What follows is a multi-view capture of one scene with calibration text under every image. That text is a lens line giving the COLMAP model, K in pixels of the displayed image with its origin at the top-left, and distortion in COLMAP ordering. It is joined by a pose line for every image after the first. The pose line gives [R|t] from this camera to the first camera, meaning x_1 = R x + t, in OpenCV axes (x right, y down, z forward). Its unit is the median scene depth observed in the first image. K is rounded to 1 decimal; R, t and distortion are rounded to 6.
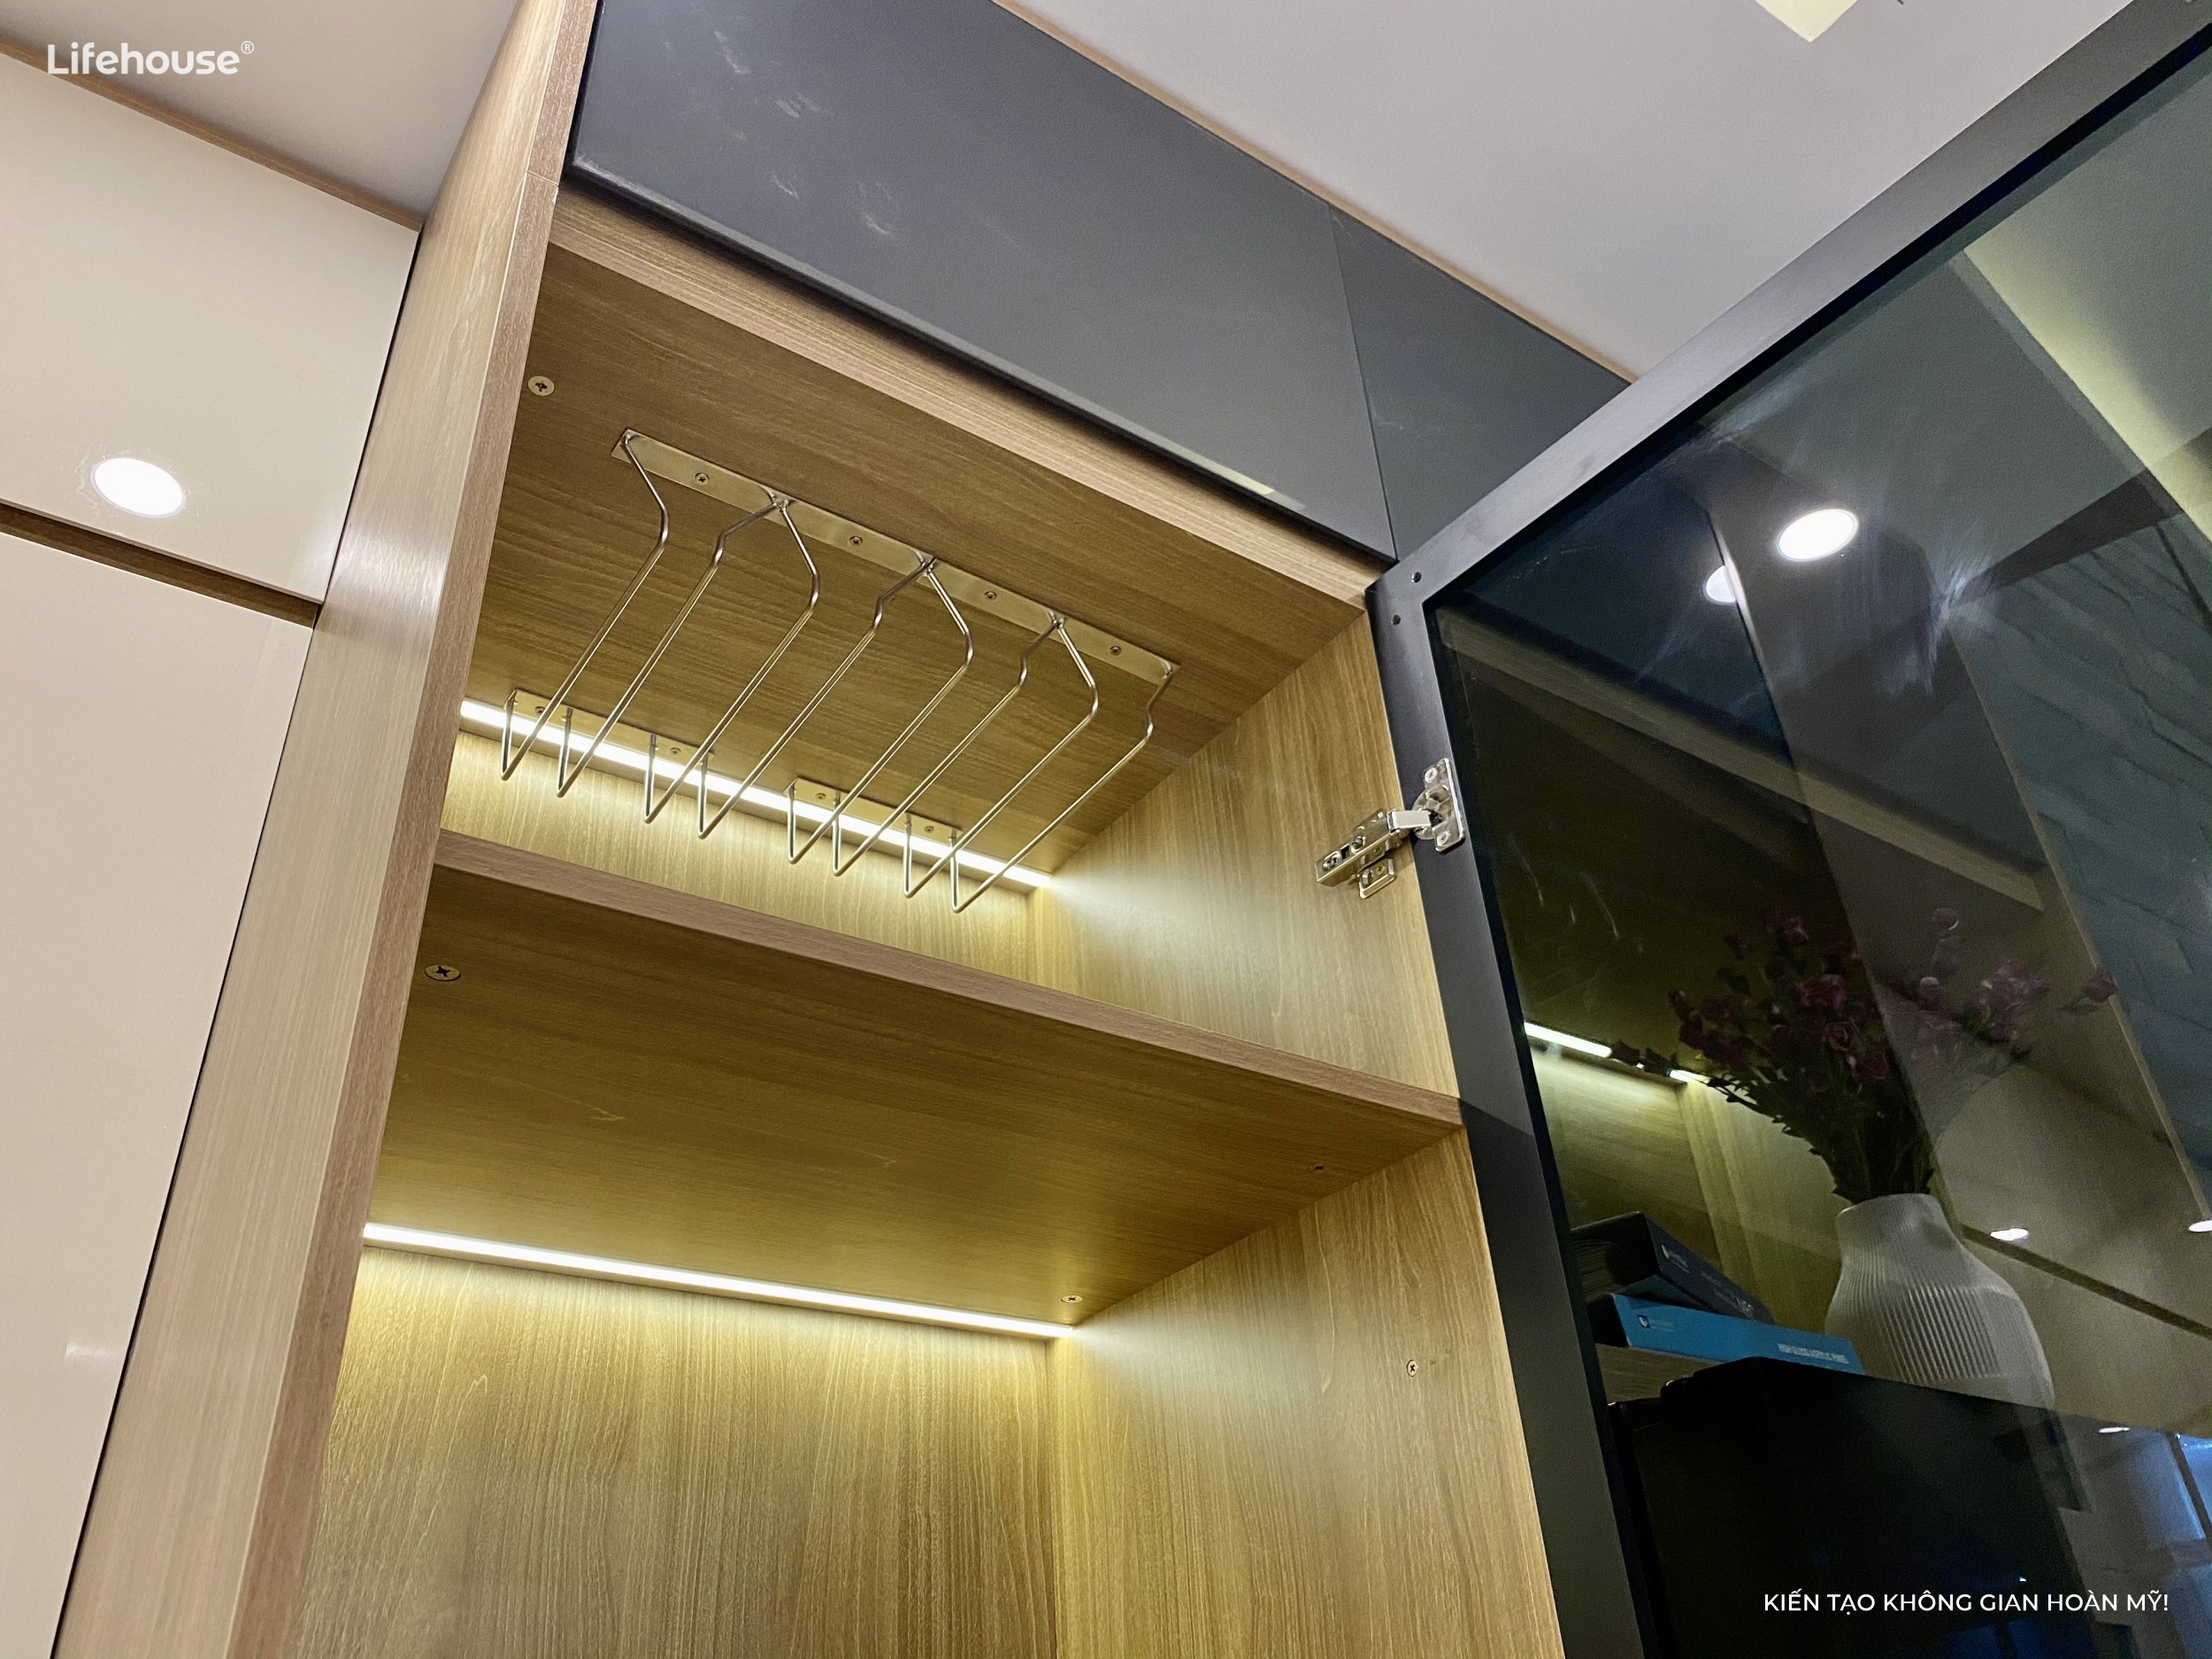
lens RADIAL K [[1648.8, 0, 1106.0], [0, 1648.8, 829.5], [0, 0, 1]] dist [0.005865, -0.000258]
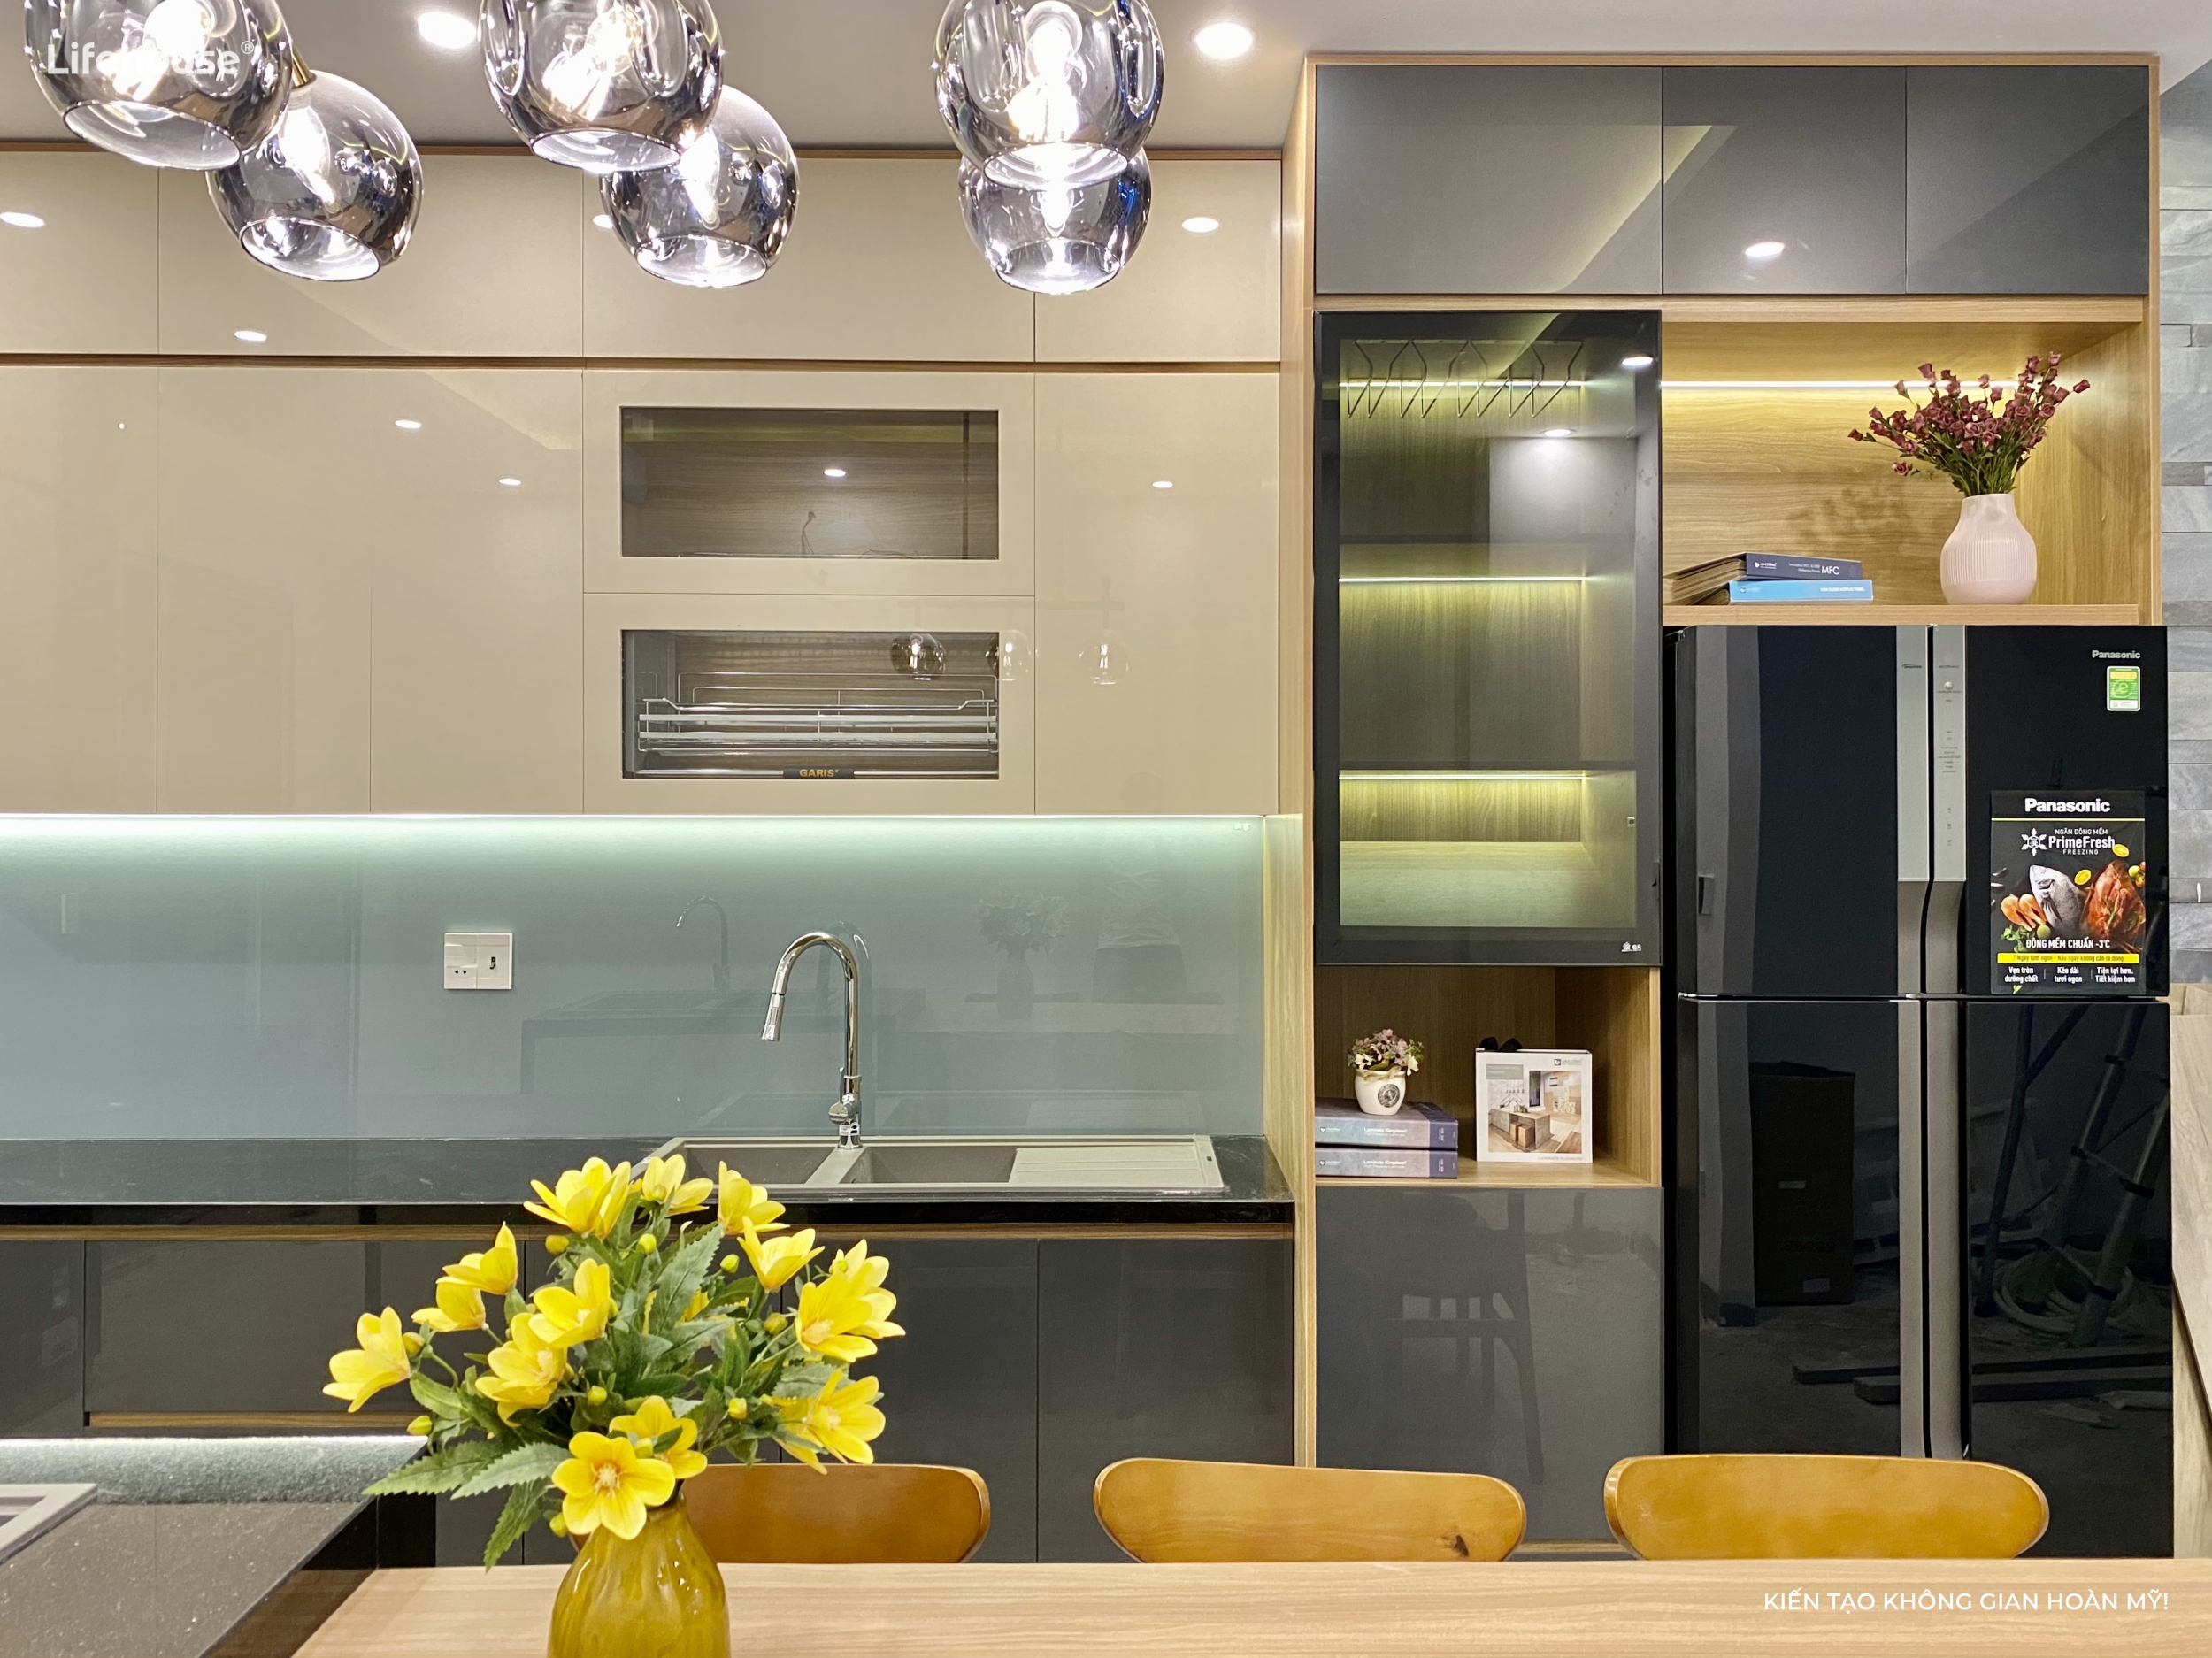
lens RADIAL K [[1689.4, 0, 1168.0], [0, 1689.4, 827.8], [0, 0, 1]] dist [0.009296, -0.001040]
pose [[0.825640, 0.057296, -0.561281, 1.000527], [0.266506, 0.837242, 0.477495, -0.864865], [0.497286, -0.543823, 0.675990, -1.442666]]
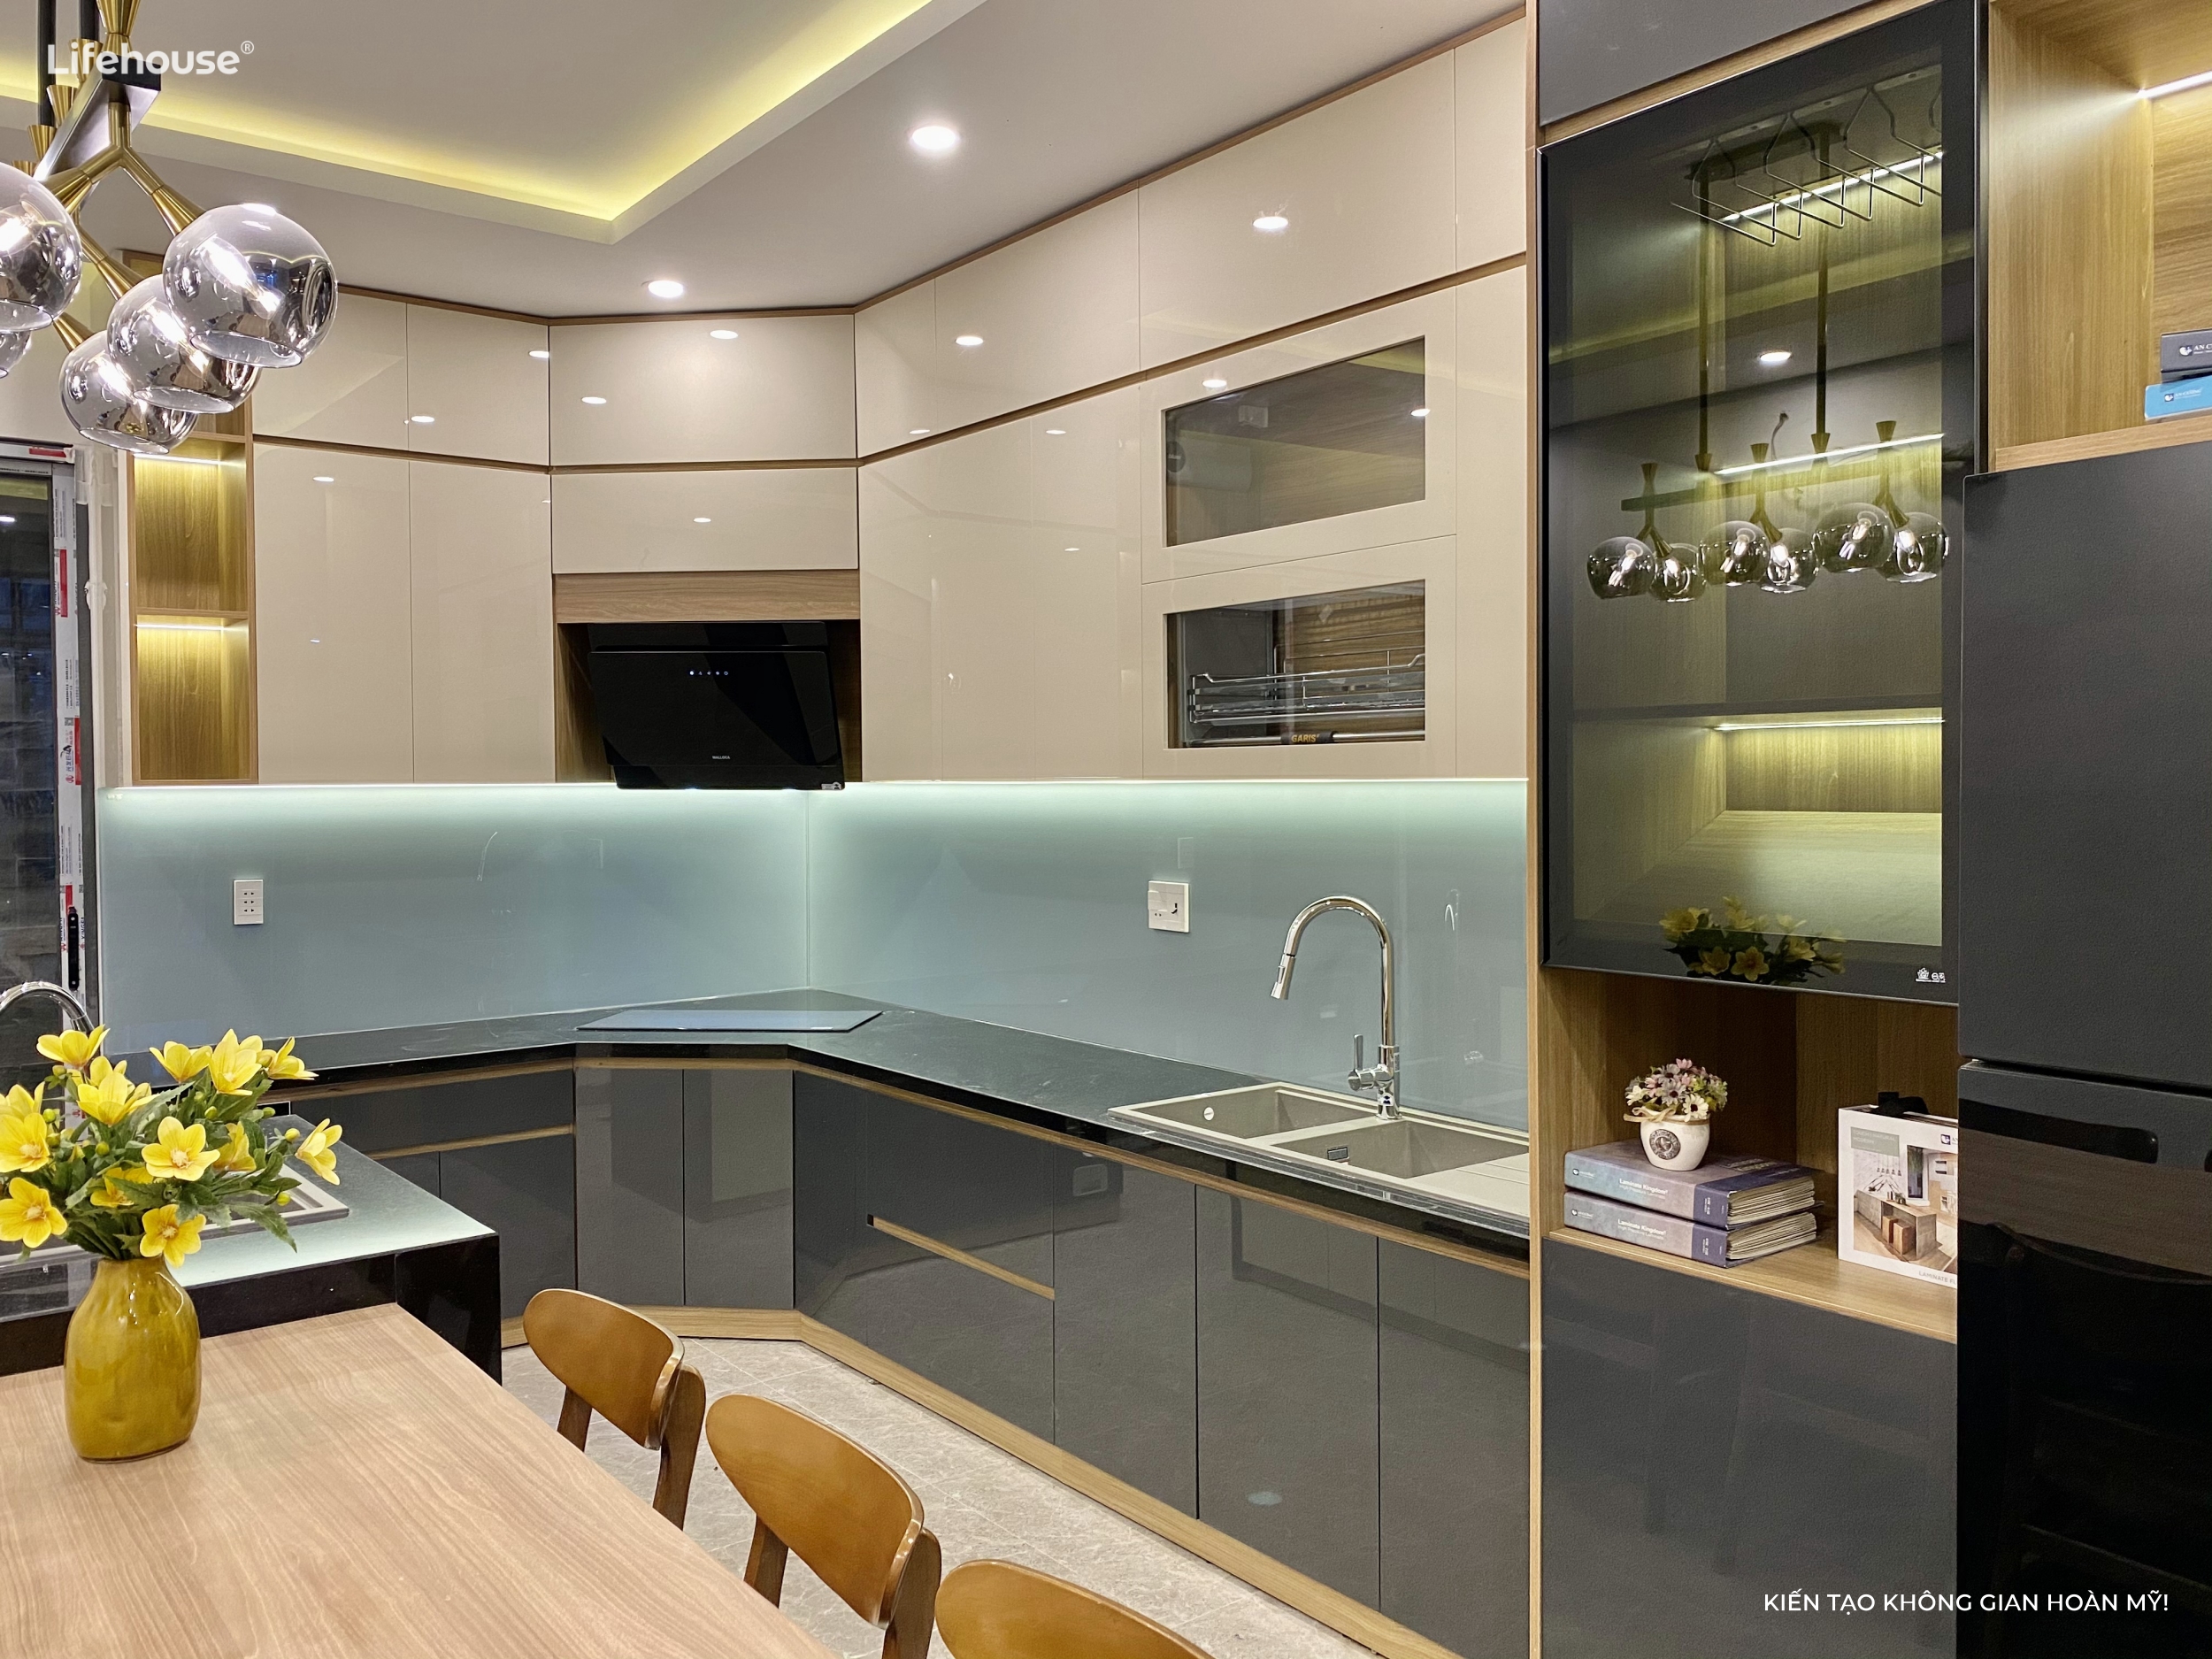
lens RADIAL K [[1690.9, 0, 1104.6], [0, 1690.9, 821.0], [0, 0, 1]] dist [-0.004395, -0.011318]
pose [[0.045623, 0.077852, -0.995920, 1.741721], [0.547442, 0.831978, 0.090115, -0.078694], [0.835599, -0.549320, -0.004661, -0.128685]]
